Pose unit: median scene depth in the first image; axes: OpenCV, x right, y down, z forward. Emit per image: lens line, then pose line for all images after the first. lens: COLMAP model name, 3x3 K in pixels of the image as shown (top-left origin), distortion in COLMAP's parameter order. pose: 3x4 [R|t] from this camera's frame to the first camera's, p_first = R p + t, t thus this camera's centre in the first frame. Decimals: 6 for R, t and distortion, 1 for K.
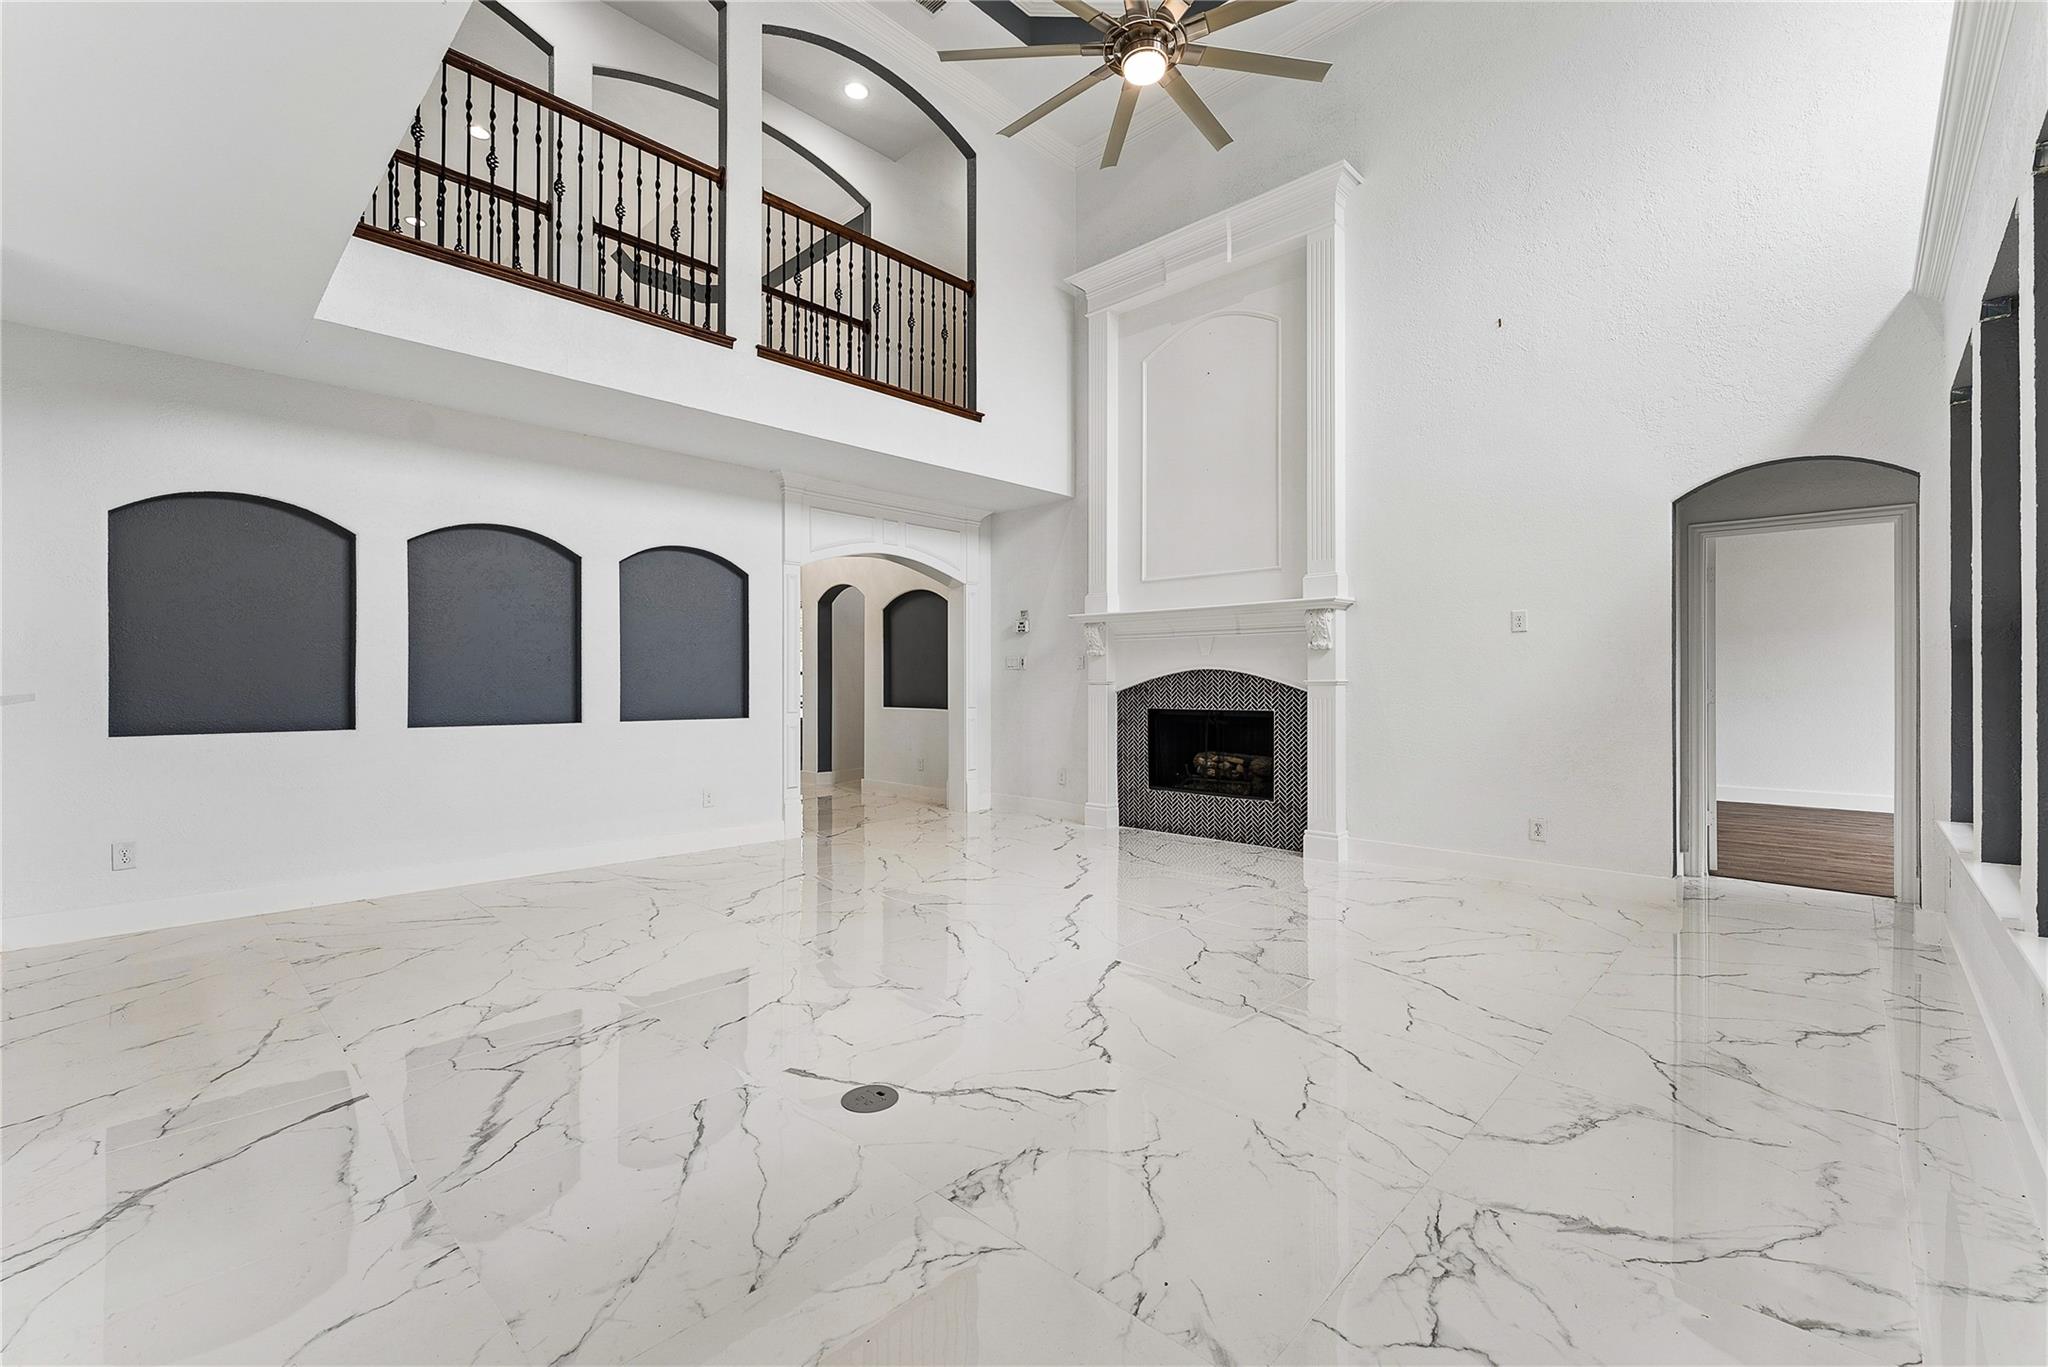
lens RADIAL K [[868.6, 0, 1024.3], [0, 868.6, 677.7], [0, 0, 1]] dist [-0.002283, 0.000197]
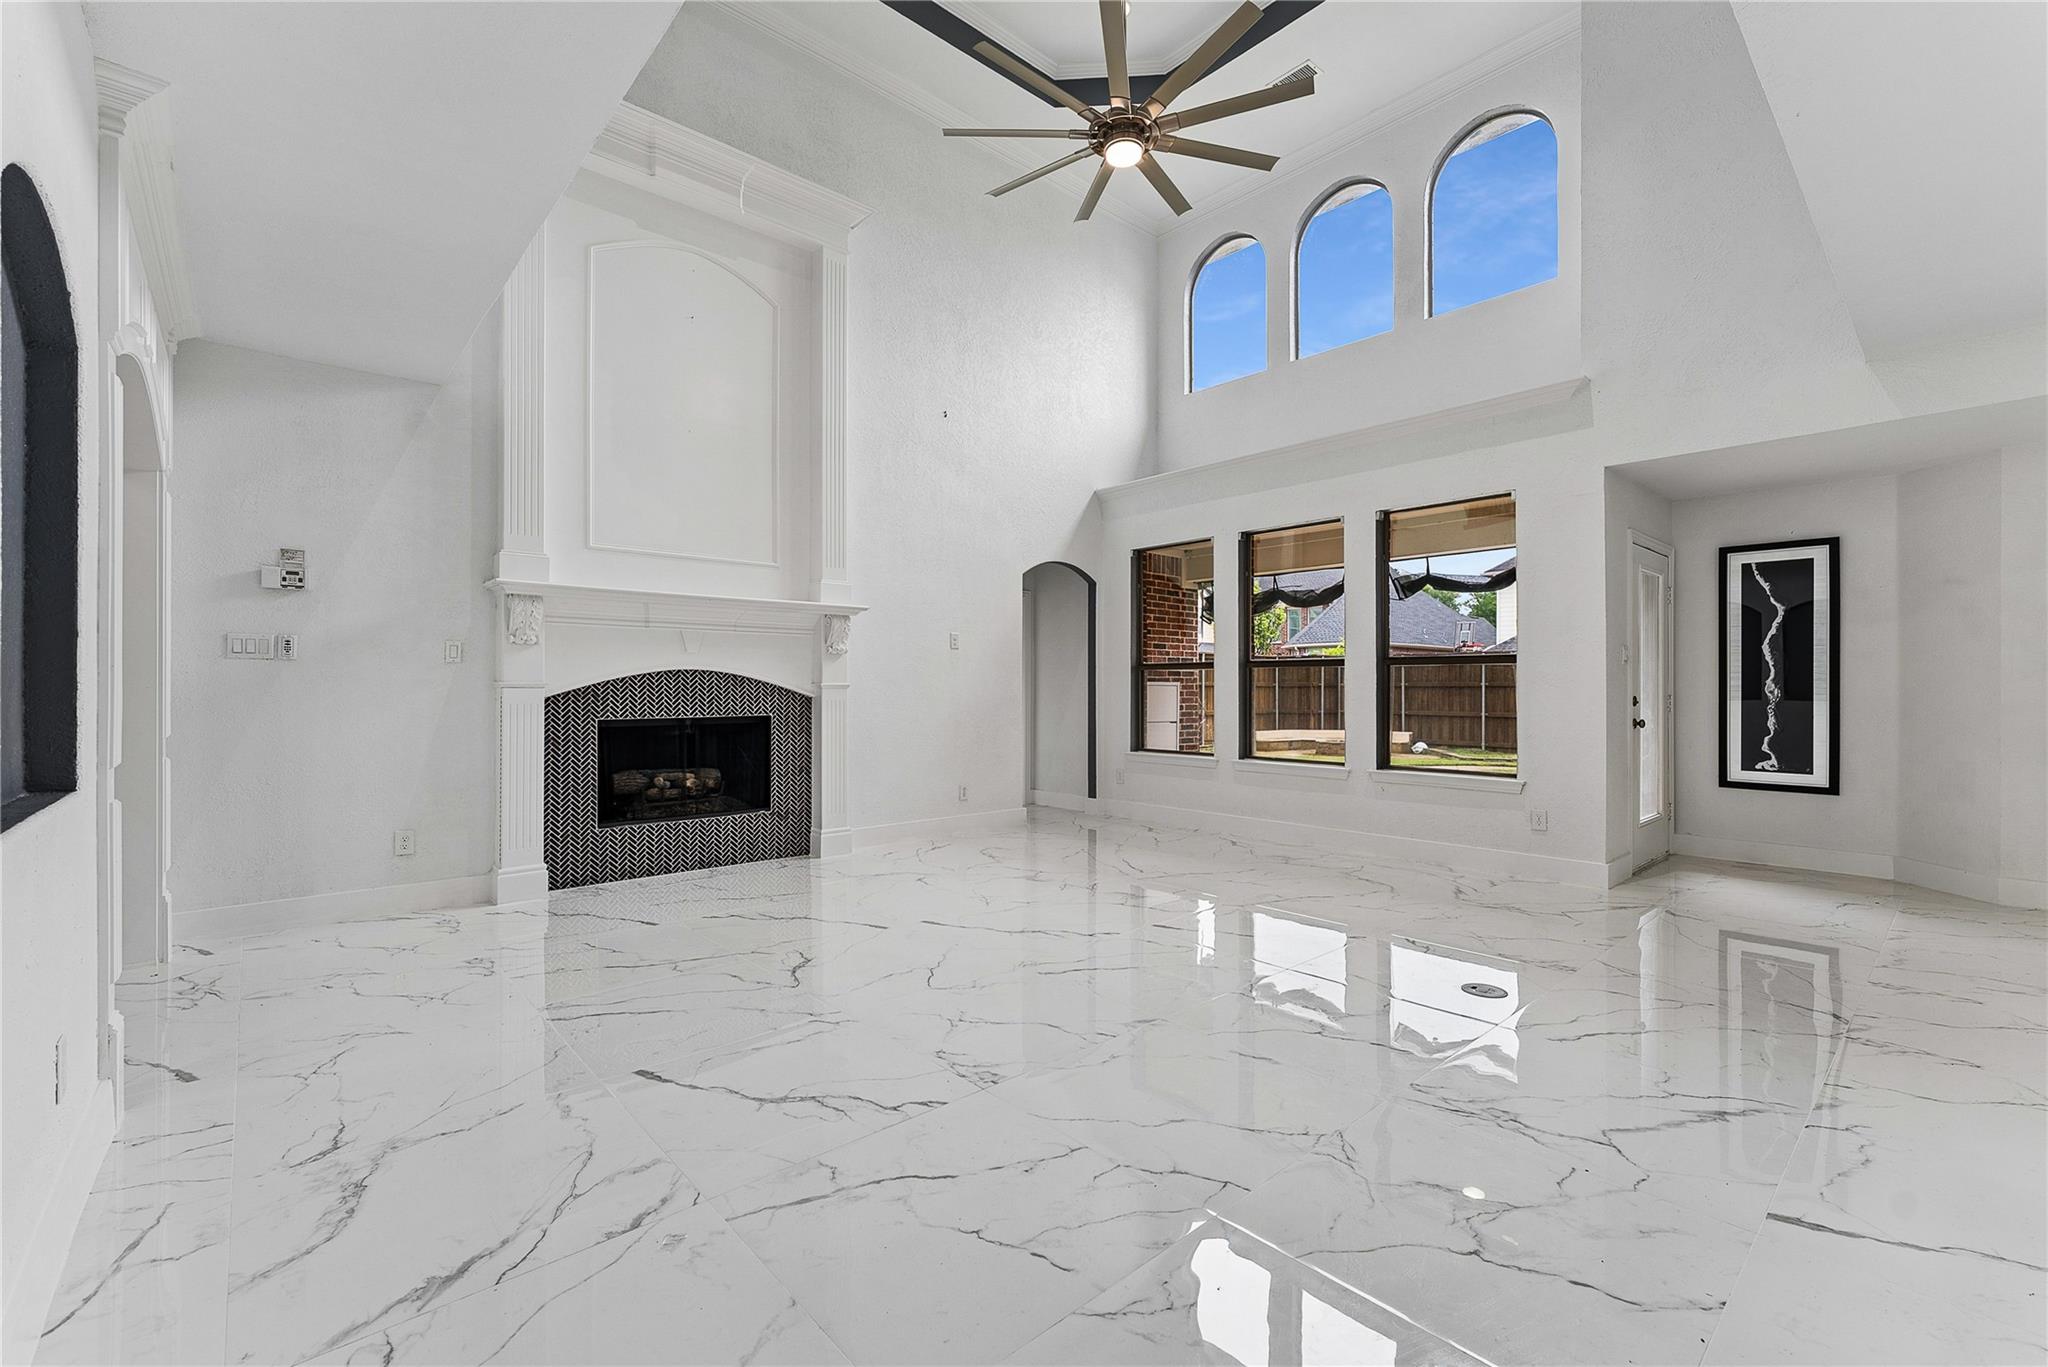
lens RADIAL K [[868.6, 0, 1033.0], [0, 868.6, 684.4], [0, 0, 1]] dist [-0.002283, 0.000197]
pose [[0.075396, 0.006257, 0.997134, -0.615886], [-0.006773, 0.999960, -0.005763, 0.007675], [-0.997131, -0.006319, 0.075435, 0.623029]]
